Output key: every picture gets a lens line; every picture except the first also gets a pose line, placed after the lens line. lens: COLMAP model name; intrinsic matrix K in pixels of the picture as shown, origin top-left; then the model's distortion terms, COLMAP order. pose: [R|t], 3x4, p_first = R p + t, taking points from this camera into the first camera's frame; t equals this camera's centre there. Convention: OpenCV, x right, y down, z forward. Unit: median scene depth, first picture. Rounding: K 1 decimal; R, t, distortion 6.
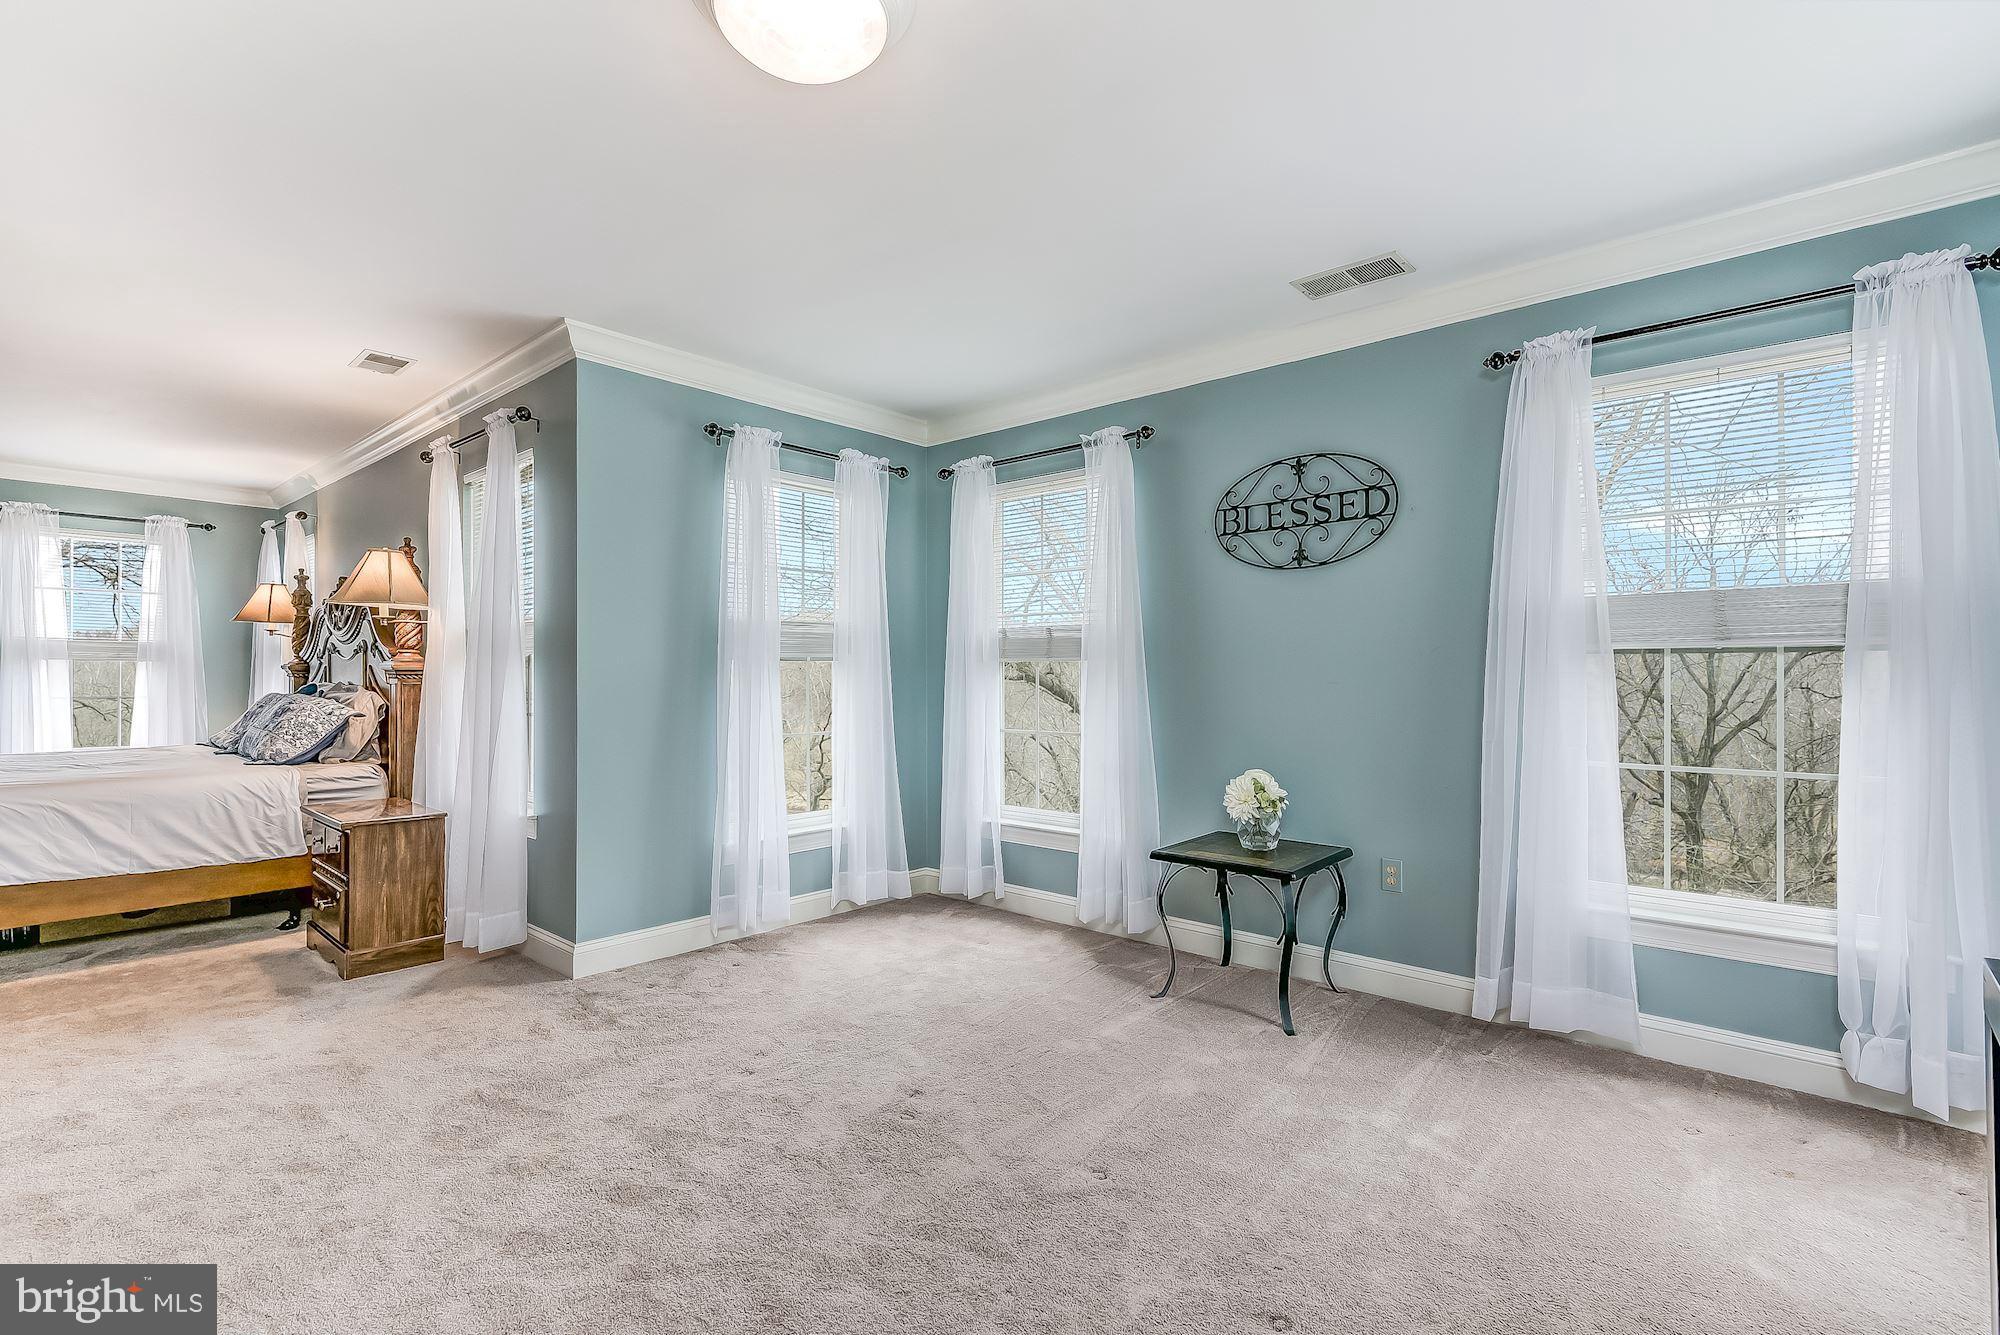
lens RADIAL K [[916.0, 0, 976.3], [0, 916.0, 668.7], [0, 0, 1]] dist [-0.000150, -0.000343]
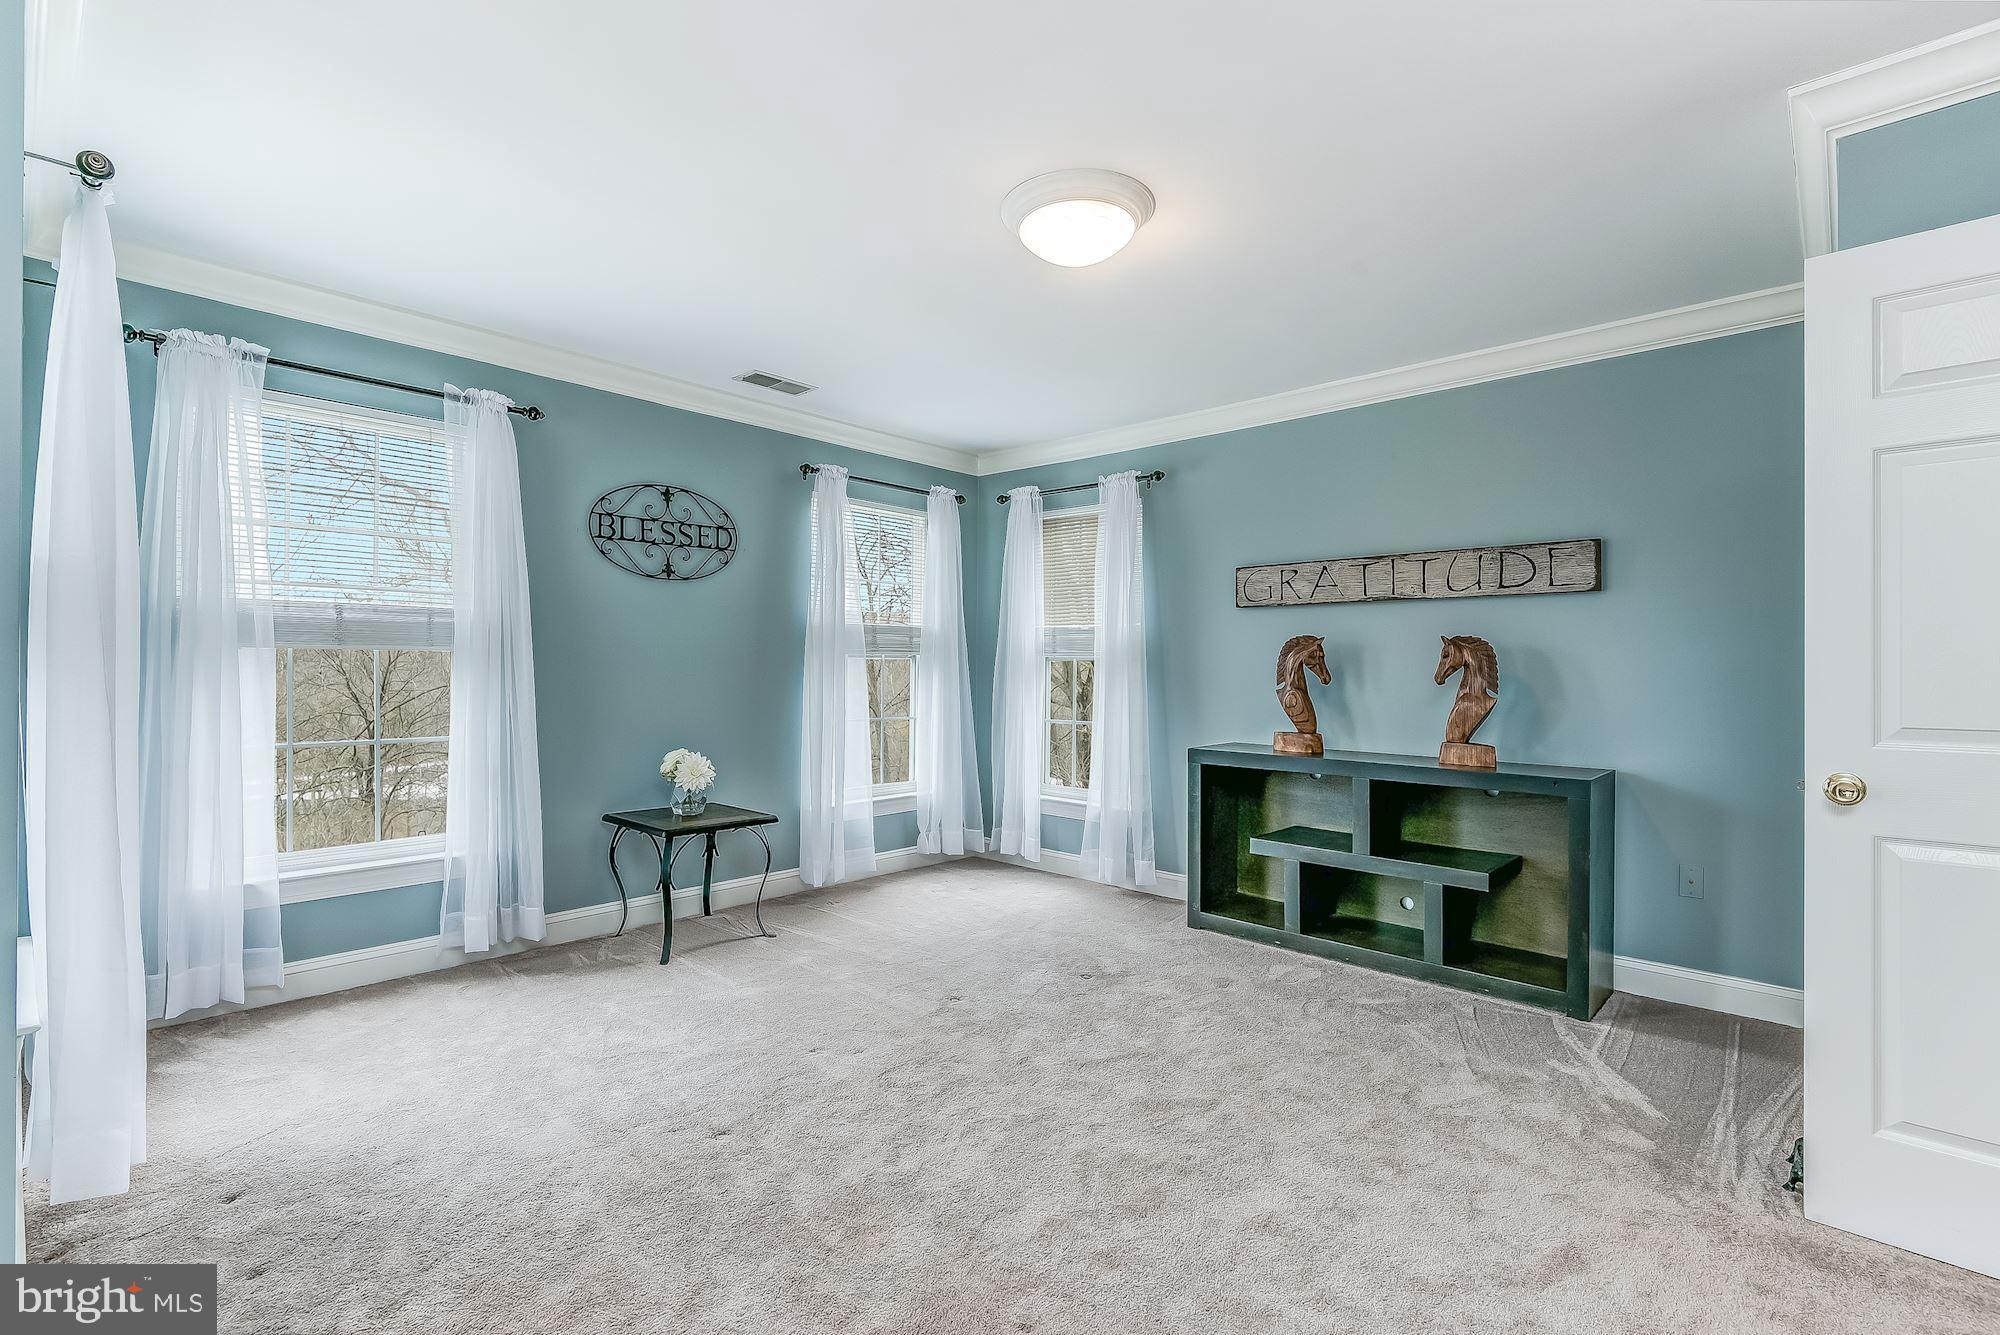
lens RADIAL K [[916.0, 0, 976.3], [0, 916.0, 668.7], [0, 0, 1]] dist [-0.000150, -0.000343]
pose [[0.015591, 0.002303, 0.999876, -0.846484], [-0.010134, 0.999946, -0.002146, 0.005078], [-0.999827, -0.010099, 0.015614, 0.583777]]
